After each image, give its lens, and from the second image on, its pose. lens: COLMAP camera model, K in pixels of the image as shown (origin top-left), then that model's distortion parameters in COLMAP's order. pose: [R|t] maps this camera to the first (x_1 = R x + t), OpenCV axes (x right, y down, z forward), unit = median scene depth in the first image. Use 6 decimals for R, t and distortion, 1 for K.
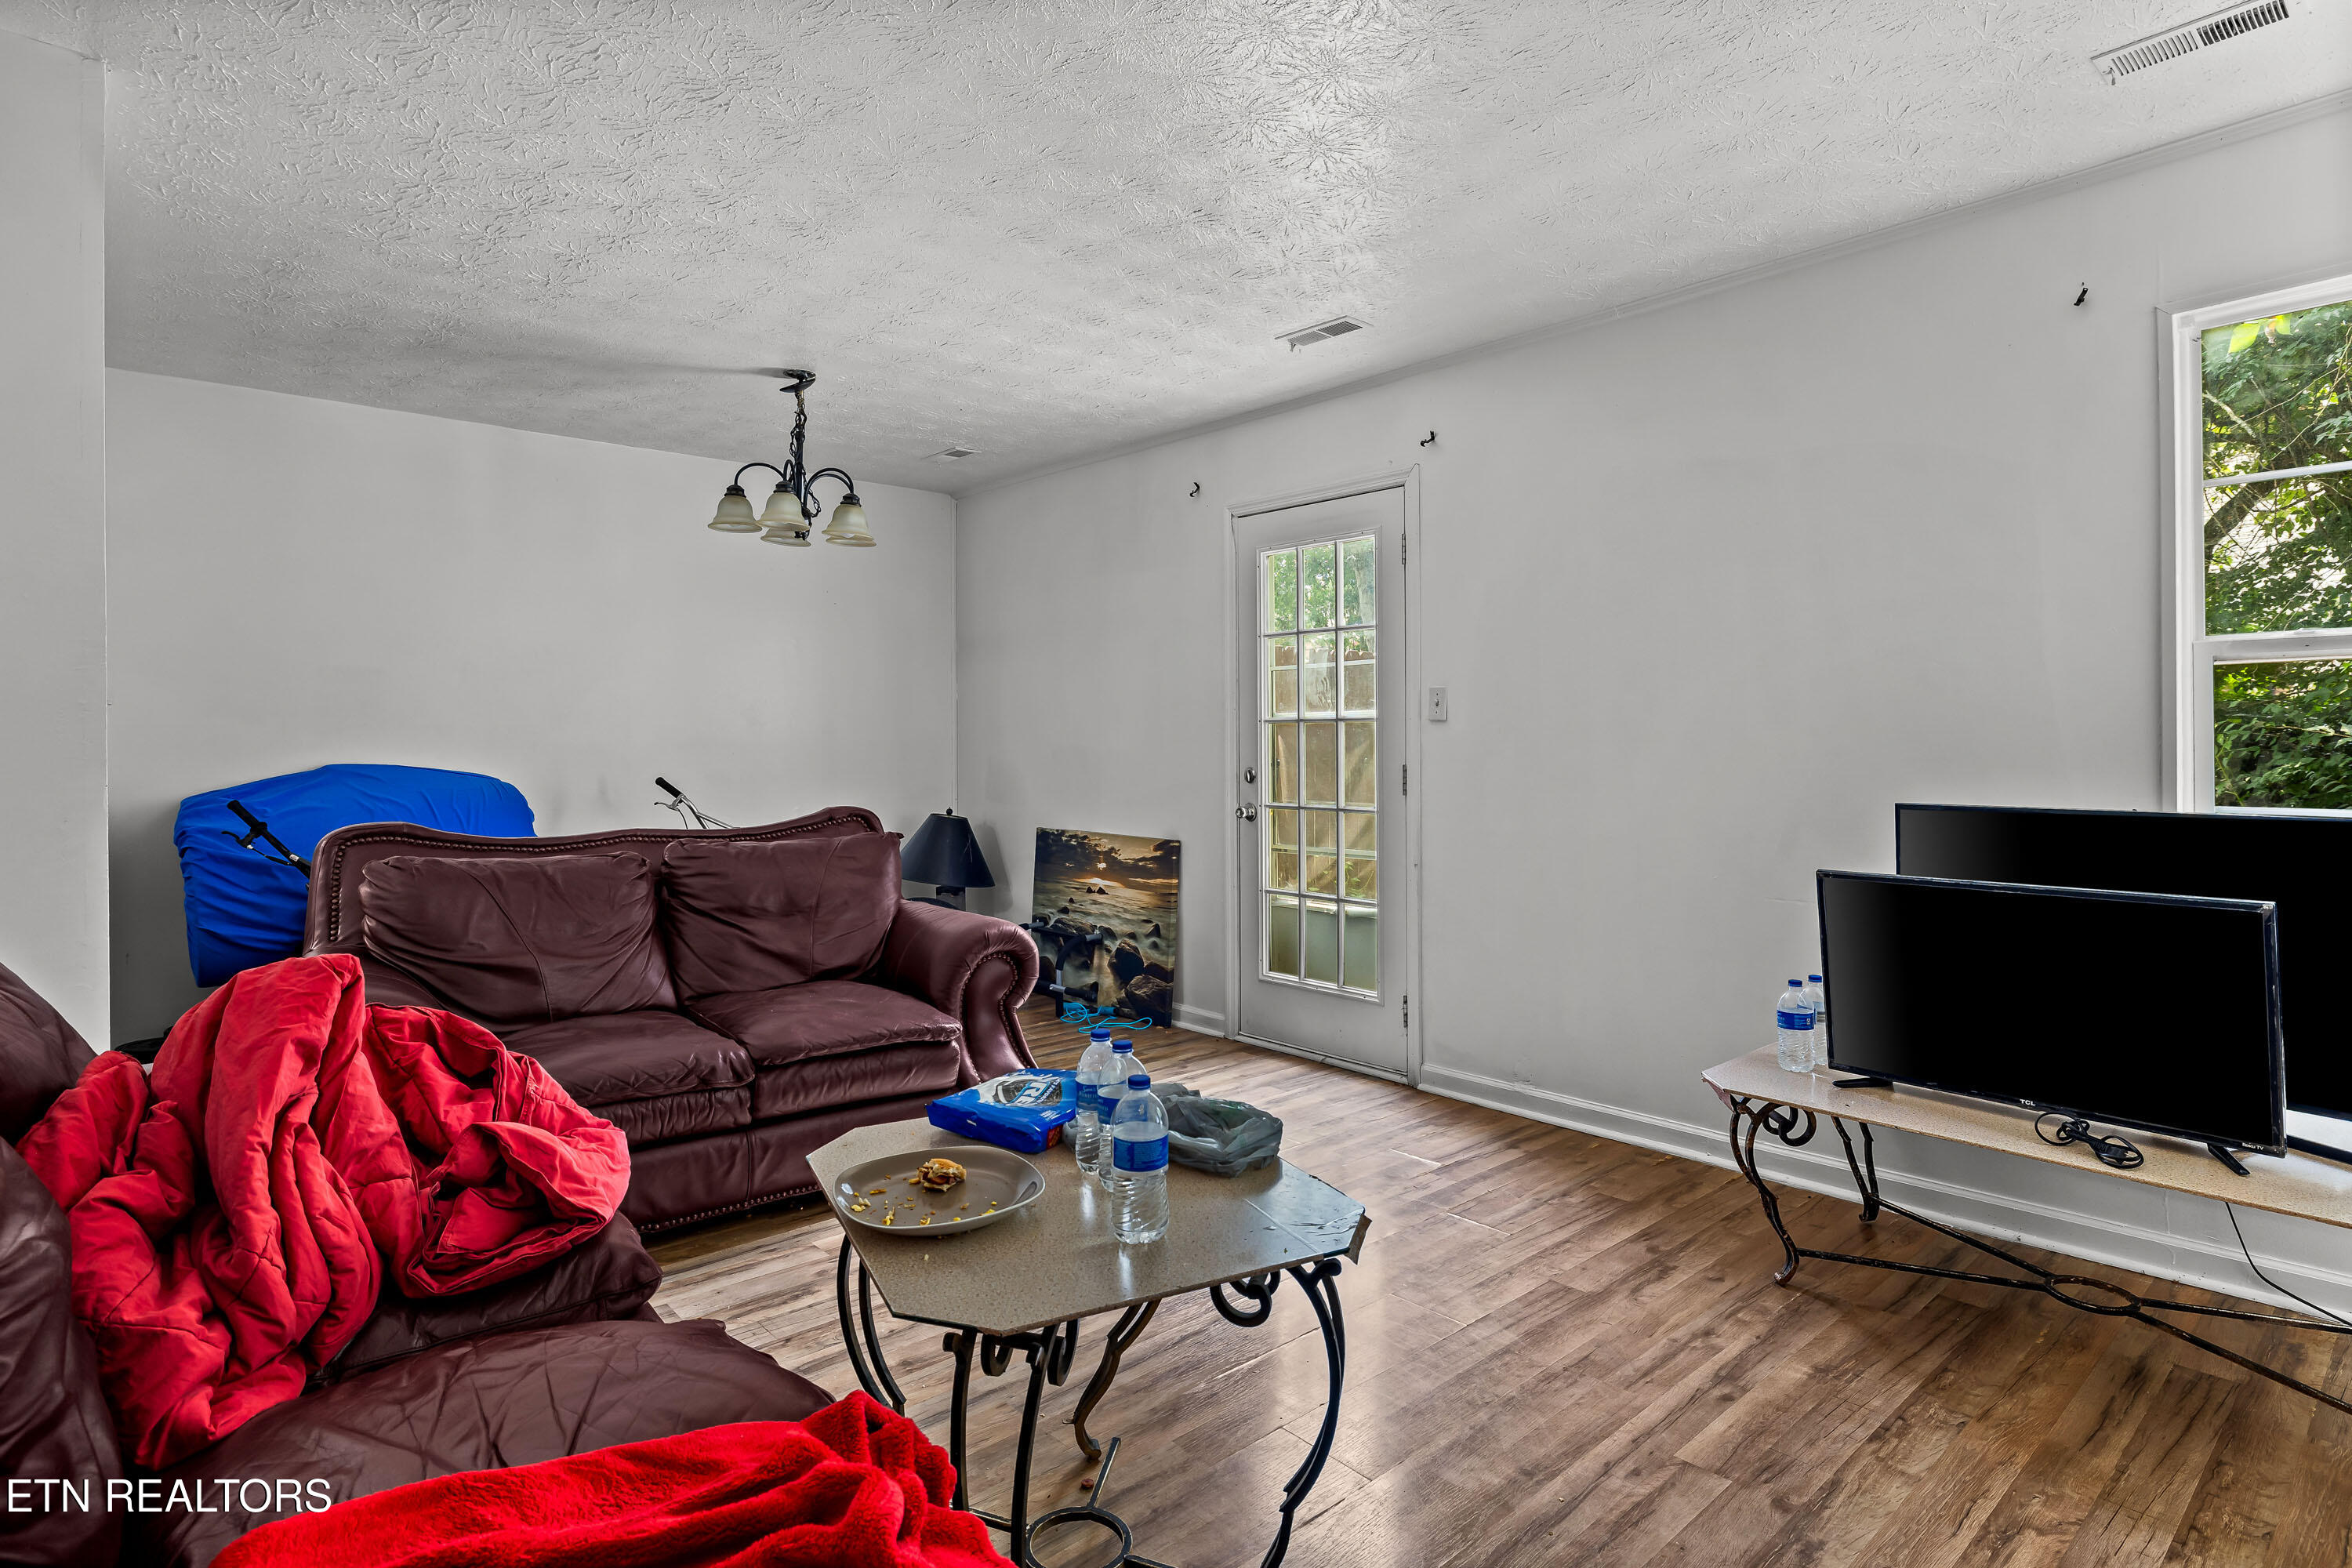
lens RADIAL K [[1212.3, 0, 1175.0], [0, 1212.3, 747.9], [0, 0, 1]] dist [-0.006630, 0.001056]
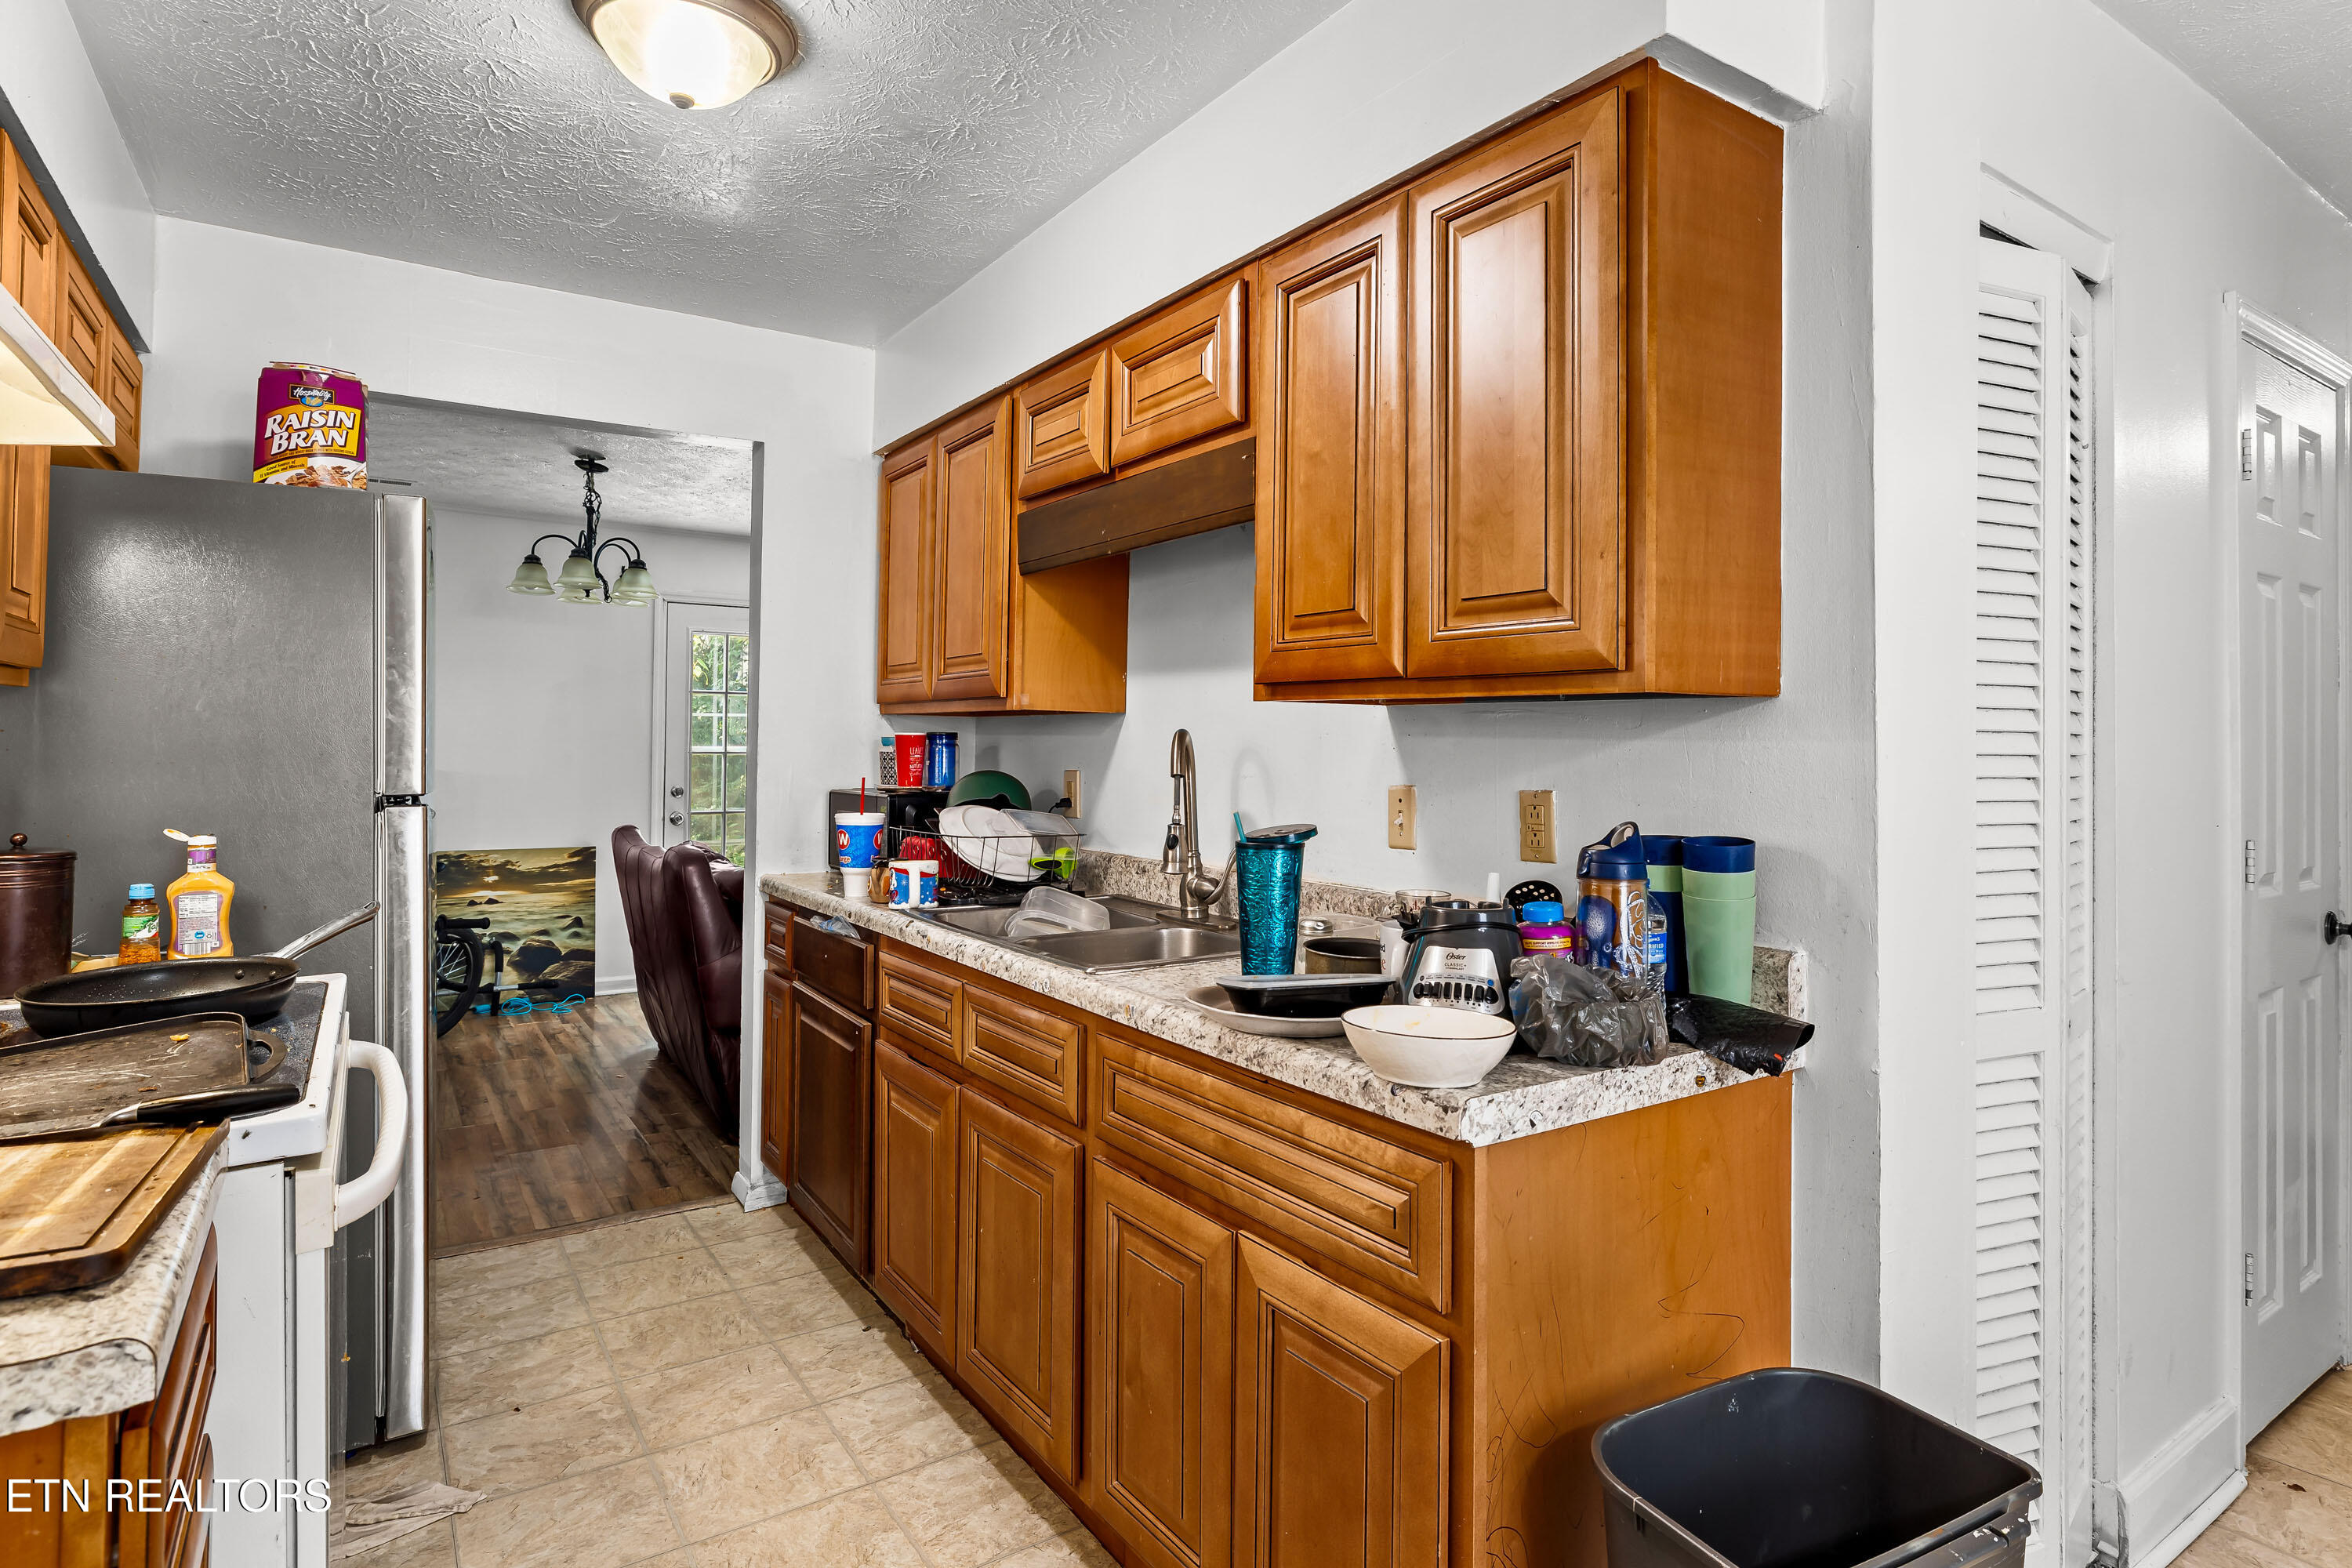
lens RADIAL K [[1212.3, 0, 1175.0], [0, 1212.3, 747.9], [0, 0, 1]] dist [-0.006630, 0.001056]
pose [[0.131949, -0.001795, 0.991255, -1.100314], [-0.008409, 0.999960, 0.002930, -0.032566], [-0.991221, -0.008723, 0.131928, 0.232456]]
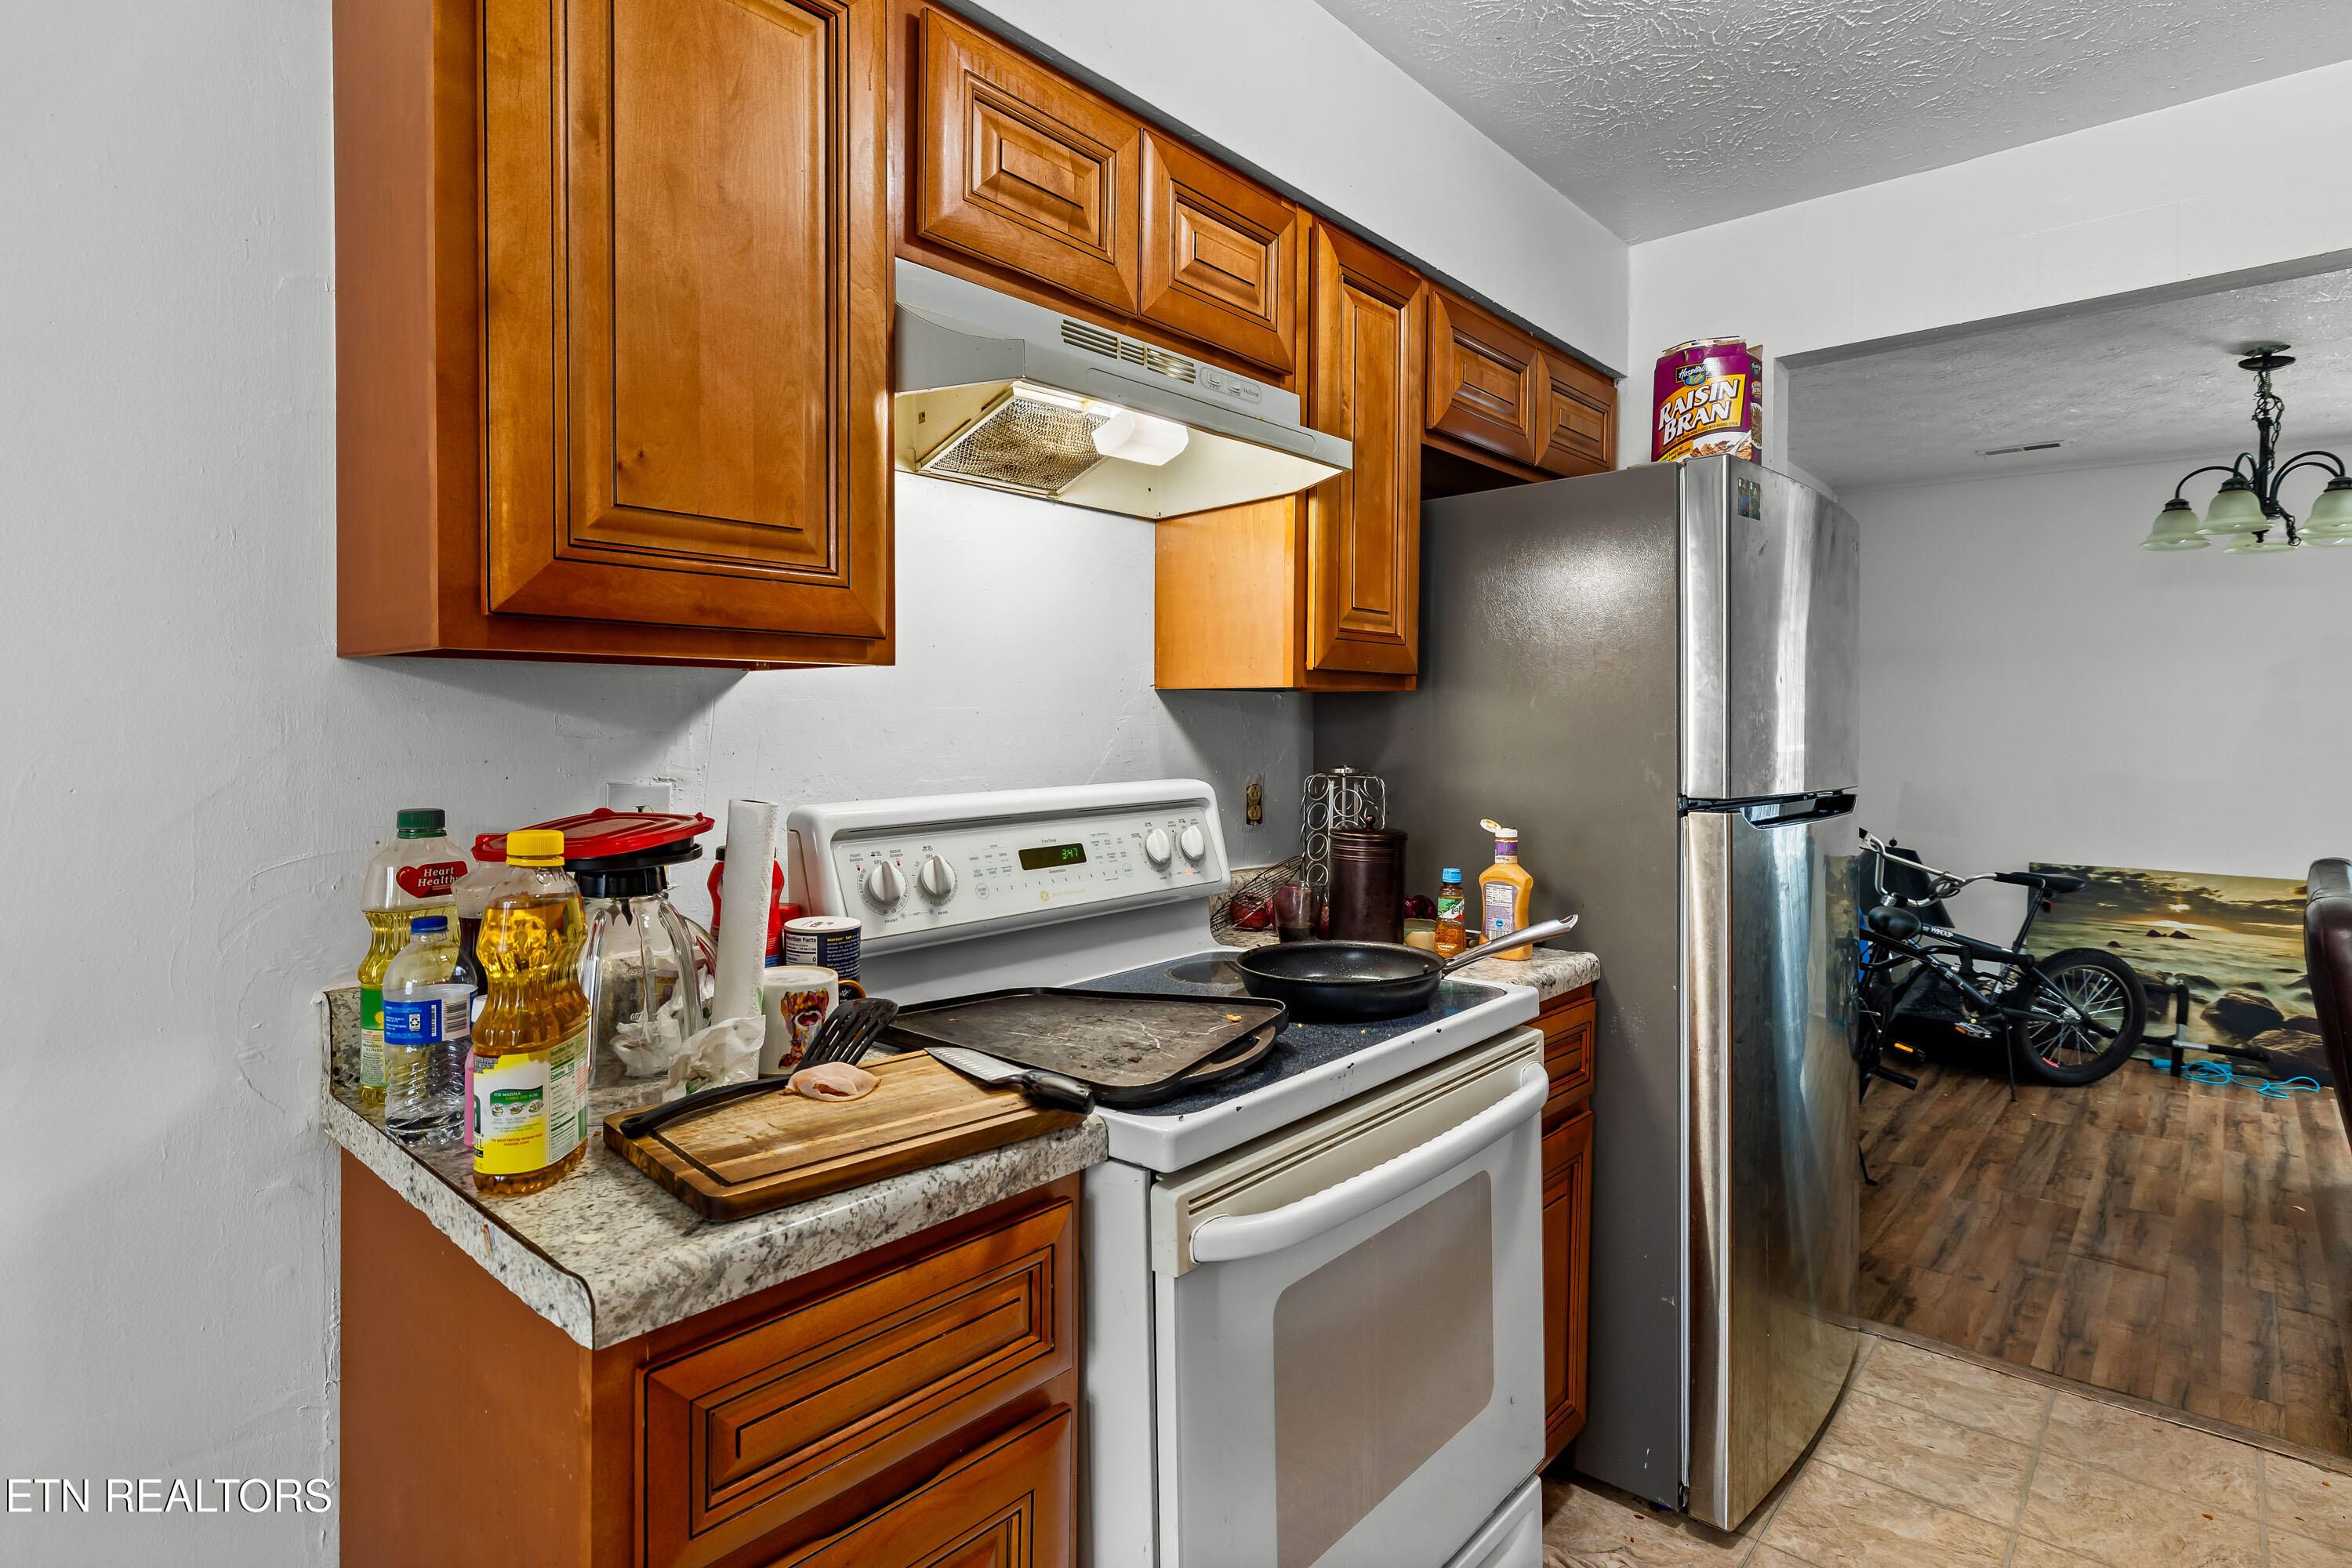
lens RADIAL K [[1212.3, 0, 1175.0], [0, 1212.3, 747.9], [0, 0, 1]] dist [-0.006630, 0.001056]
pose [[0.990489, 0.003115, 0.137555, -0.946871], [-0.005299, 0.999866, 0.015511, -0.033011], [-0.137488, -0.016092, 0.990373, 0.212026]]
